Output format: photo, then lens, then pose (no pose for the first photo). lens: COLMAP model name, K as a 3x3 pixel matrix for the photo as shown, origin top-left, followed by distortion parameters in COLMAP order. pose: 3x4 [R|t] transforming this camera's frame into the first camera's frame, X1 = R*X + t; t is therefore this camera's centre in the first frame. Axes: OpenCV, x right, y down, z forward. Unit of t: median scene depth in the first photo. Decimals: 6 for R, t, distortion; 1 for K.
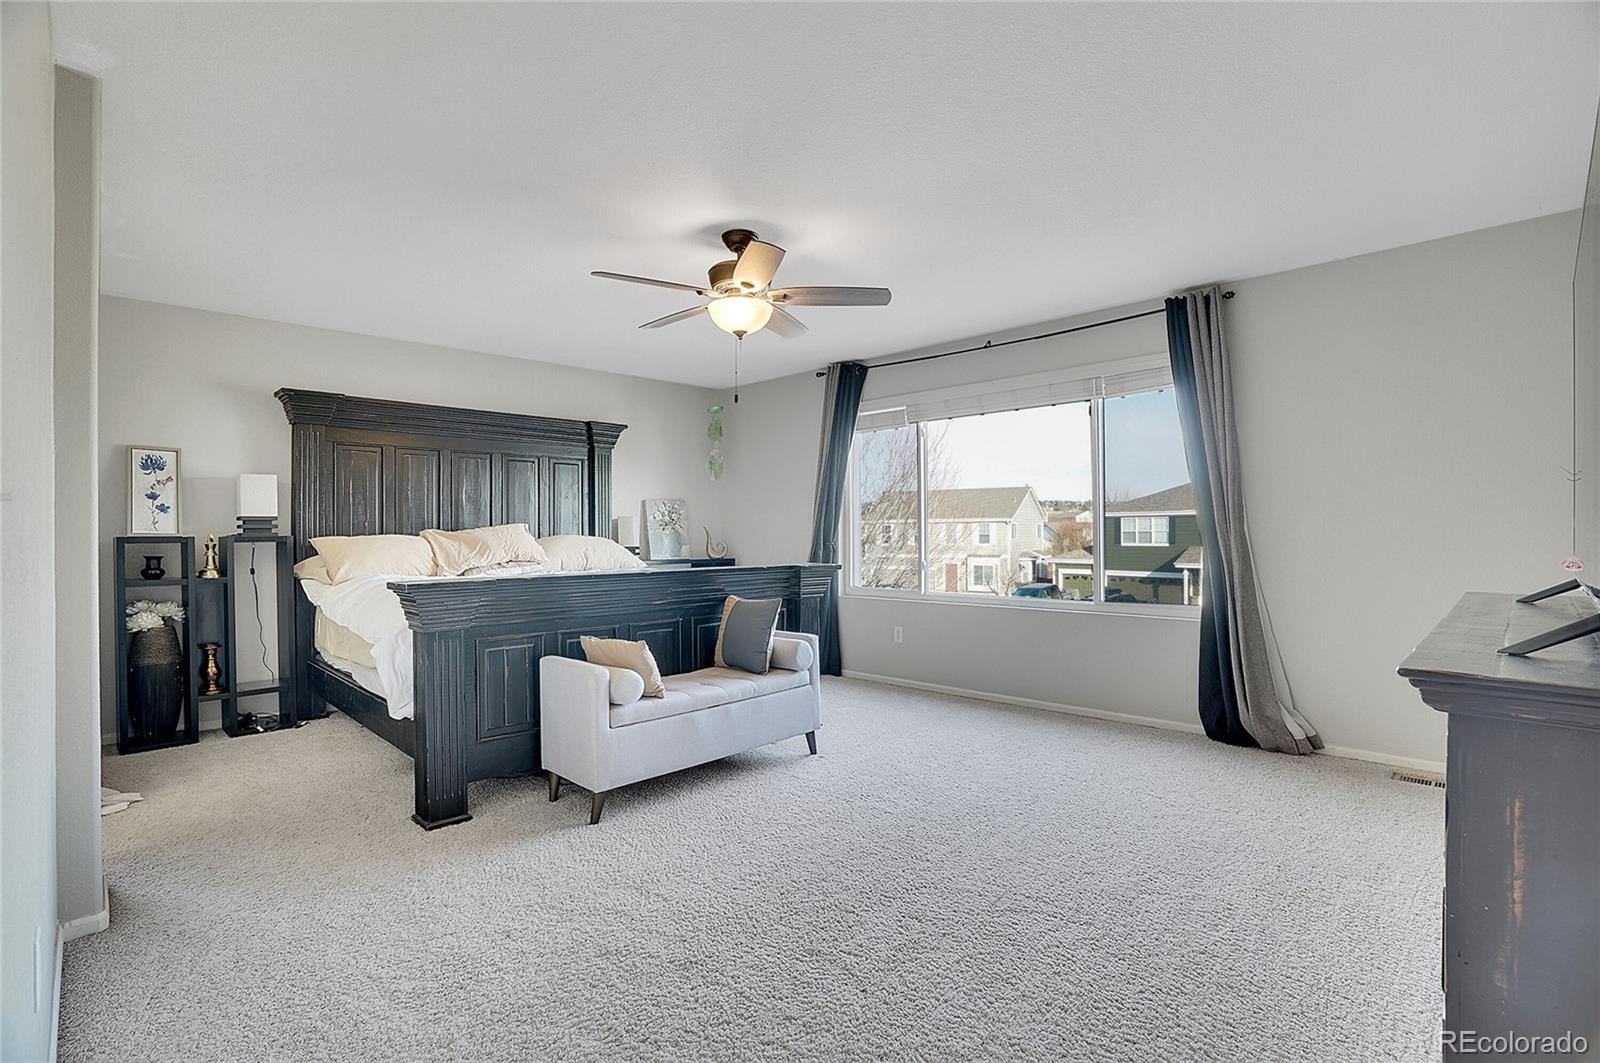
lens RADIAL K [[738.5, 0, 799.1], [0, 738.5, 529.4], [0, 0, 1]] dist [-0.057970, 0.019530]
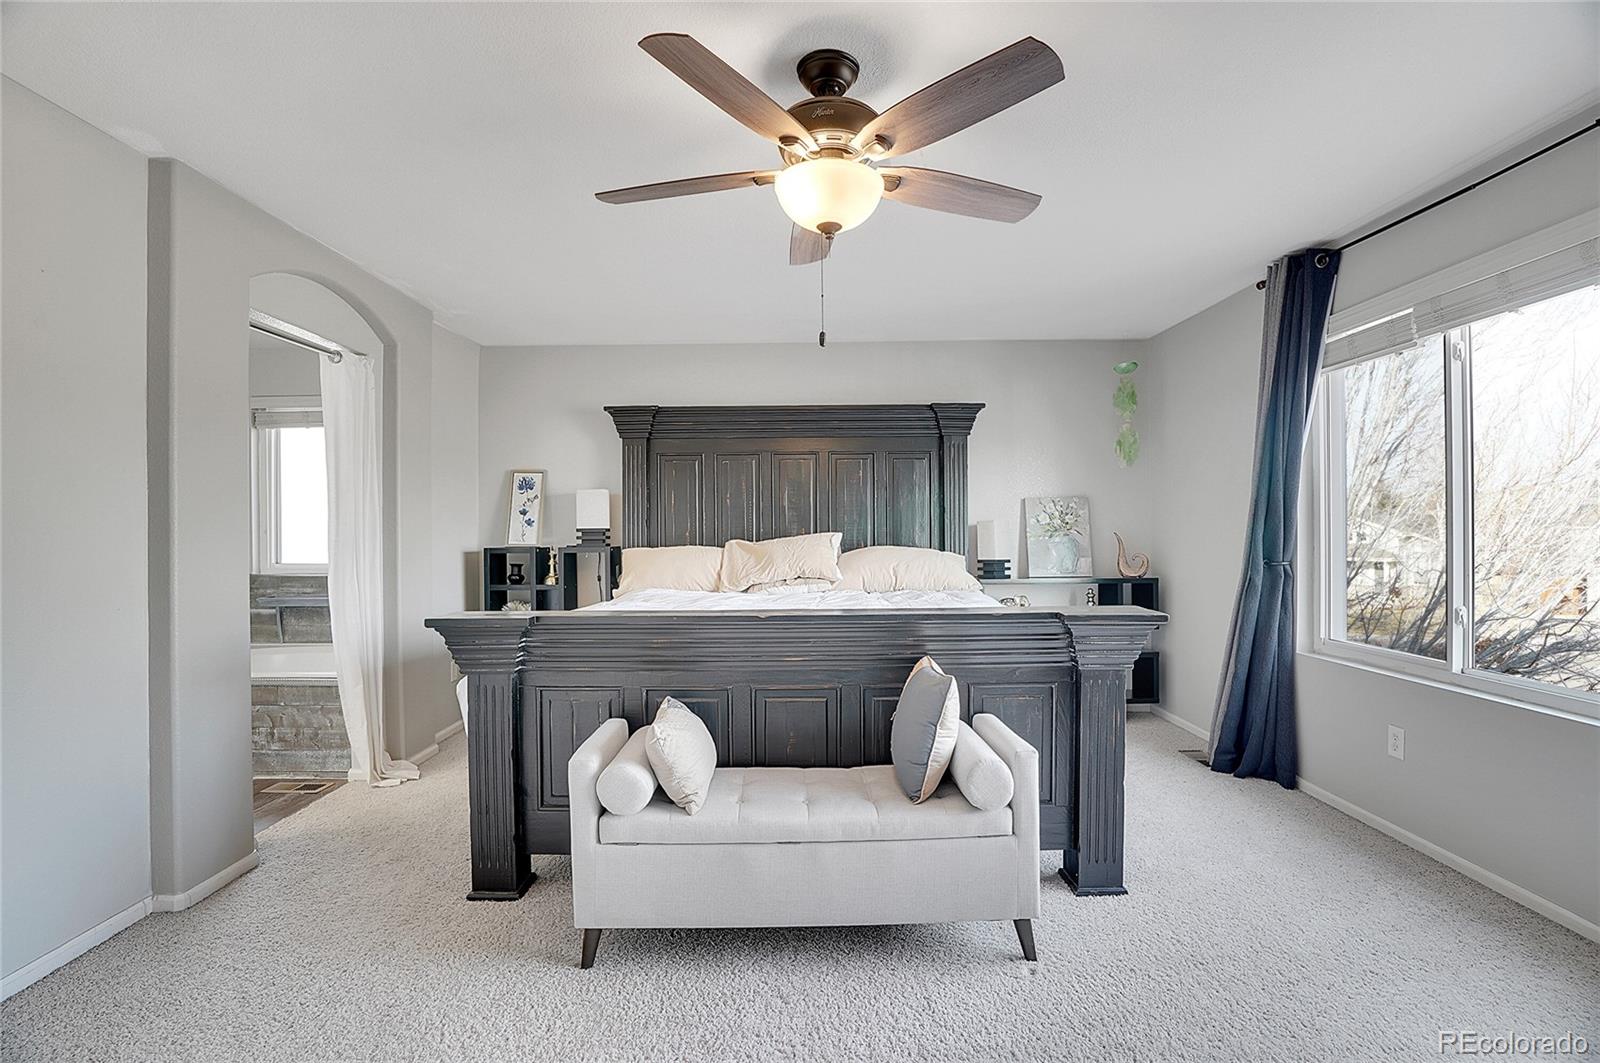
lens RADIAL K [[738.5, 0, 794.7], [0, 738.5, 533.1], [0, 0, 1]] dist [-0.057970, 0.019530]
pose [[0.708250, 0.002548, -0.705957, 0.220555], [0.007564, 0.999909, 0.011198, -0.018787], [0.705922, -0.013271, 0.708166, 0.389546]]
